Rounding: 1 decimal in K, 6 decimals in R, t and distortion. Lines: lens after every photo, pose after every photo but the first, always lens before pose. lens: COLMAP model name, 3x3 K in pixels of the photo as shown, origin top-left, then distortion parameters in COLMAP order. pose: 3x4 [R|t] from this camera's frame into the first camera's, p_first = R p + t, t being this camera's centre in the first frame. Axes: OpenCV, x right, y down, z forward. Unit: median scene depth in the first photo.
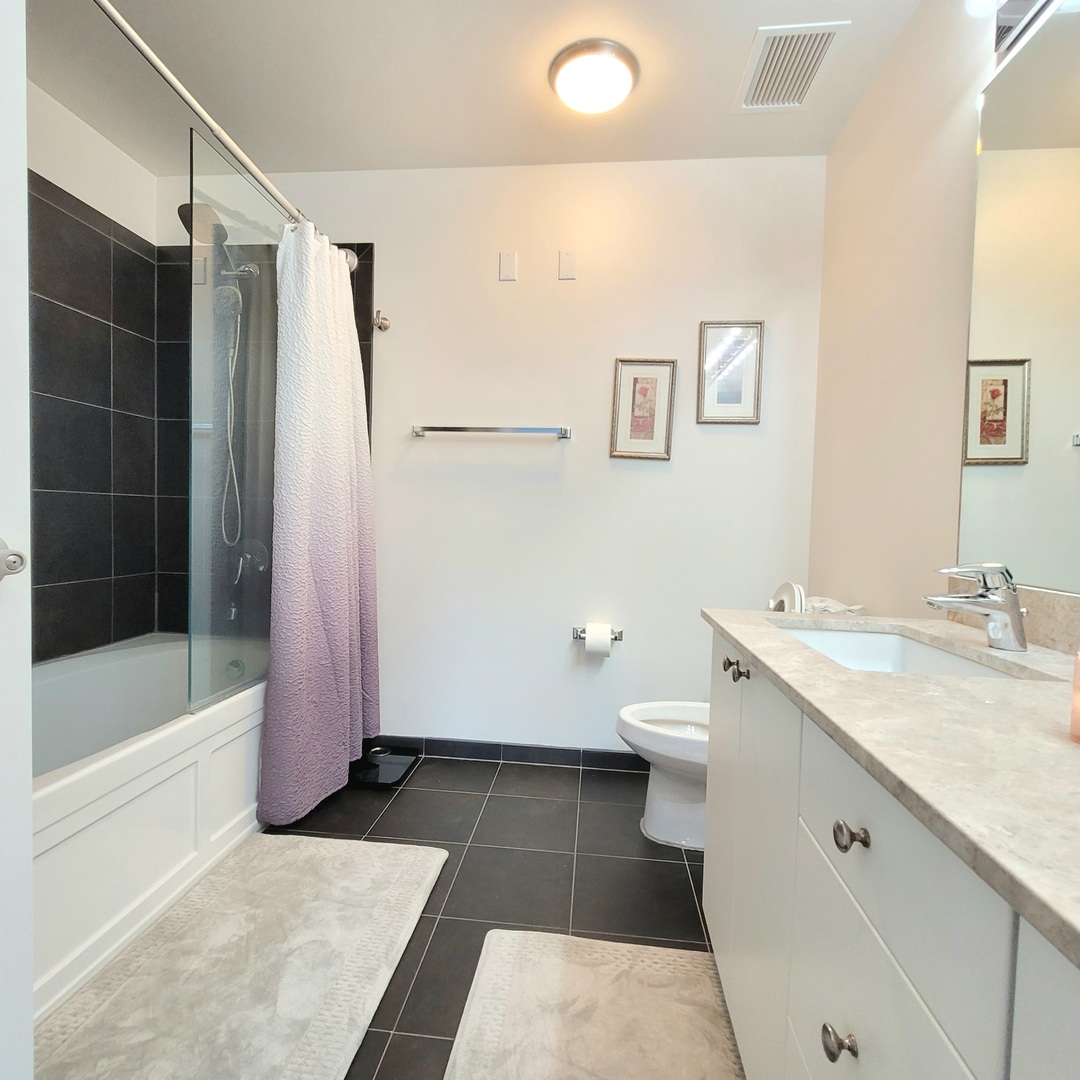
lens RADIAL K [[575.1, 0, 544.7], [0, 575.1, 540.0], [0, 0, 1]] dist [0.001586, -0.002145]
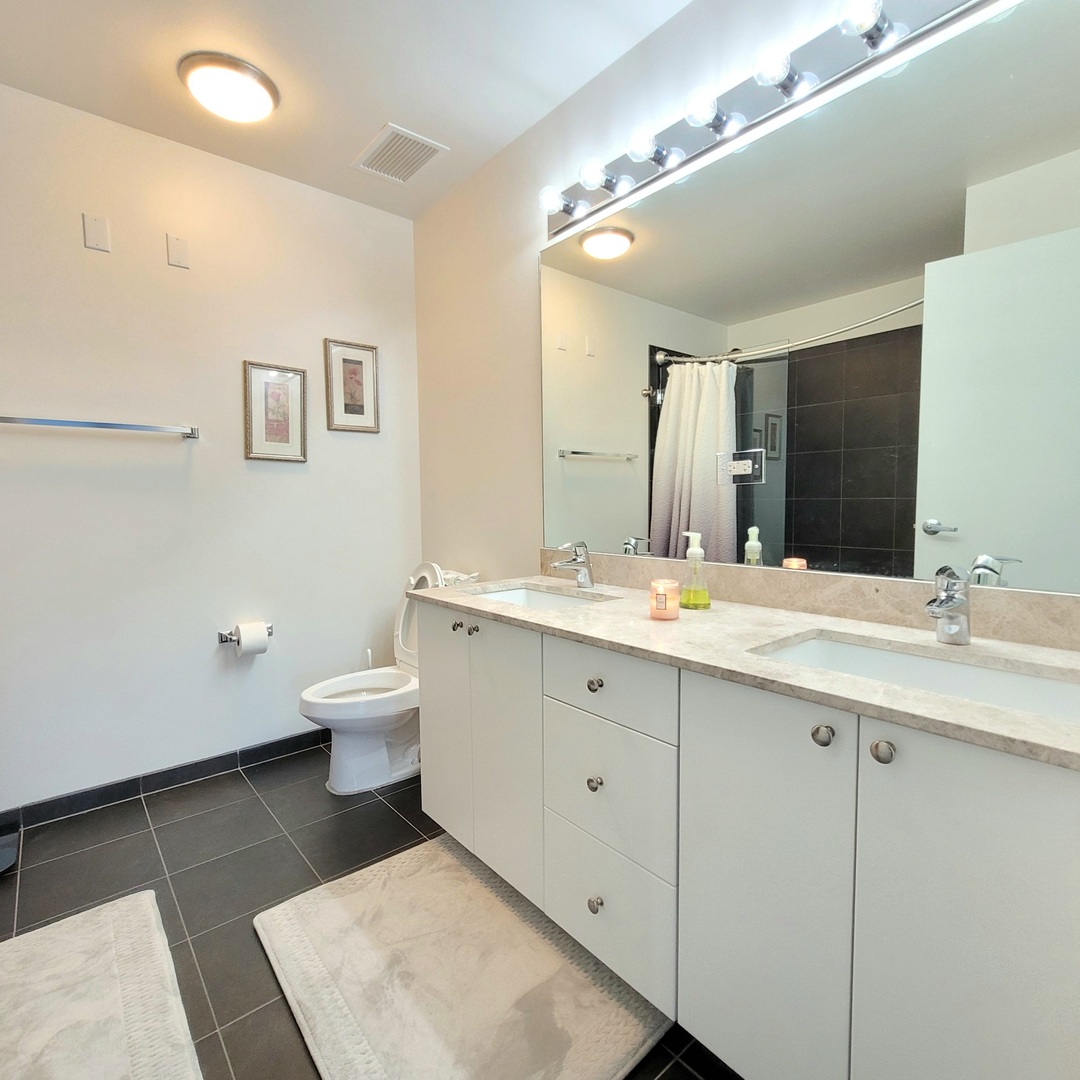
lens RADIAL K [[575.1, 0, 544.7], [0, 575.1, 540.0], [0, 0, 1]] dist [0.001586, -0.002145]
pose [[0.693009, -0.088045, 0.715533, -0.323986], [0.056449, 0.996094, 0.067895, -0.051214], [-0.718716, -0.006661, 0.695272, -0.101445]]
